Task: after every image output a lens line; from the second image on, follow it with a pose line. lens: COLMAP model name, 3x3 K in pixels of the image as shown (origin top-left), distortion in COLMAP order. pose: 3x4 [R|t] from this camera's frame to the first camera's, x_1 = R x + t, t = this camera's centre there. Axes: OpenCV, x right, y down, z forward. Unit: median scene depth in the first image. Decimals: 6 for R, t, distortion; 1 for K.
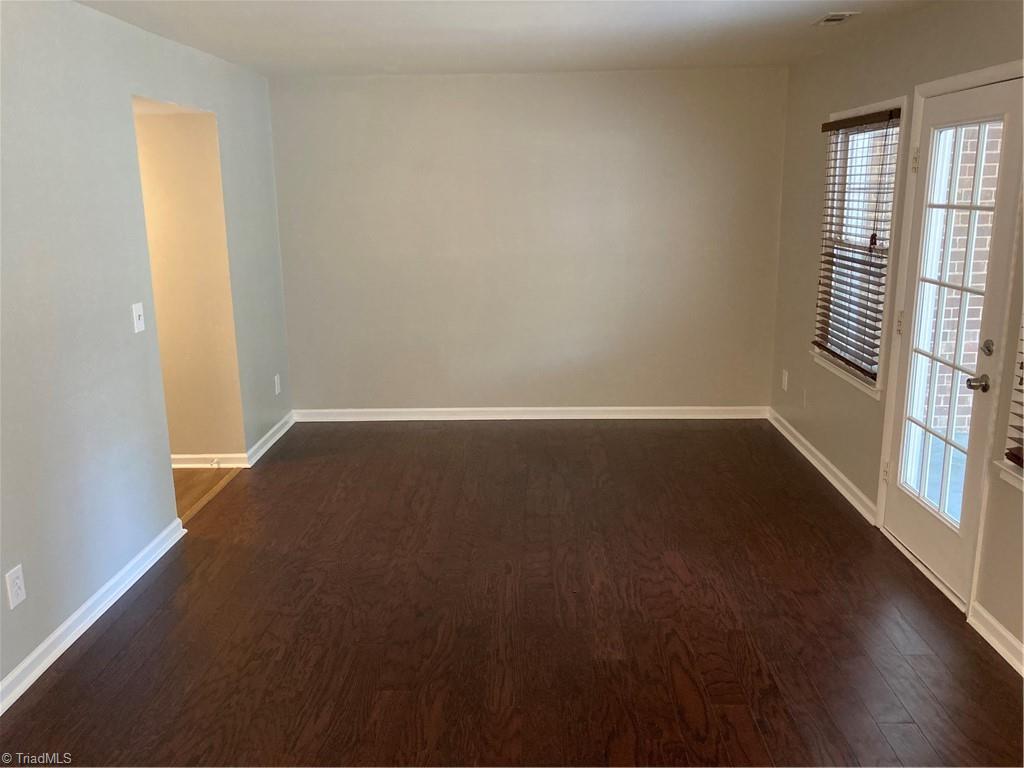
lens RADIAL K [[833.4, 0, 512.0], [0, 833.4, 384.0], [0, 0, 1]] dist [0.011677, -0.002417]
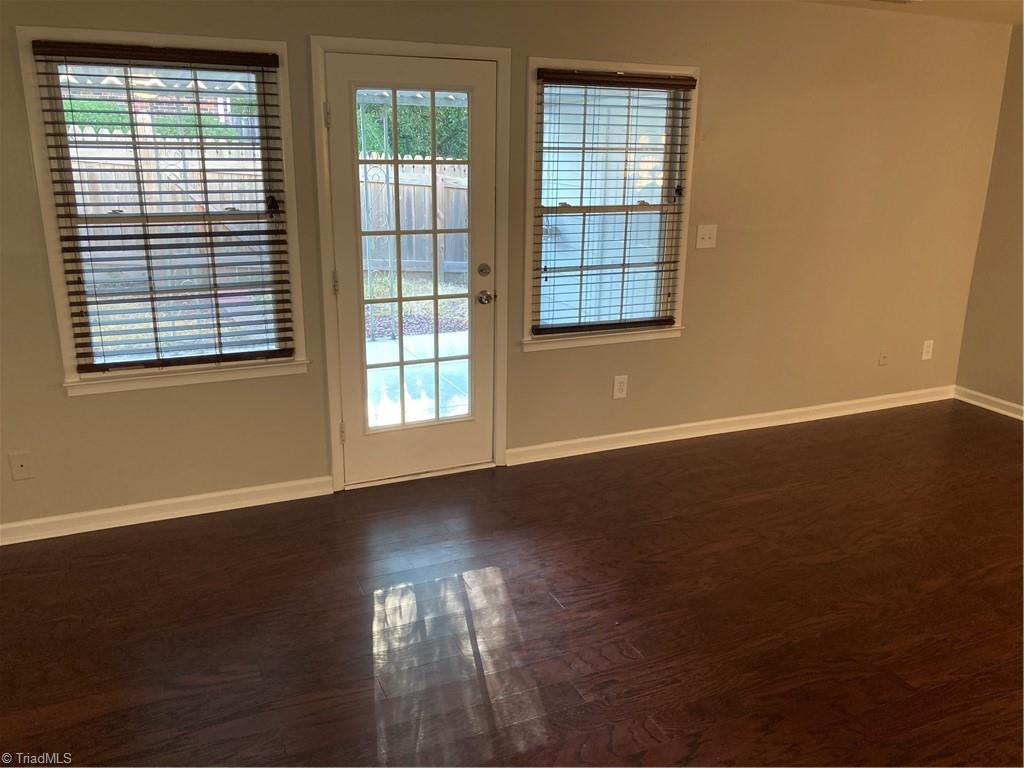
lens RADIAL K [[833.4, 0, 512.0], [0, 833.4, 384.0], [0, 0, 1]] dist [0.011677, -0.002417]
pose [[-0.427915, -0.249986, 0.868560, -0.536186], [0.197622, 0.911856, 0.359810, -0.290268], [-0.881949, 0.325615, -0.340794, 1.244936]]
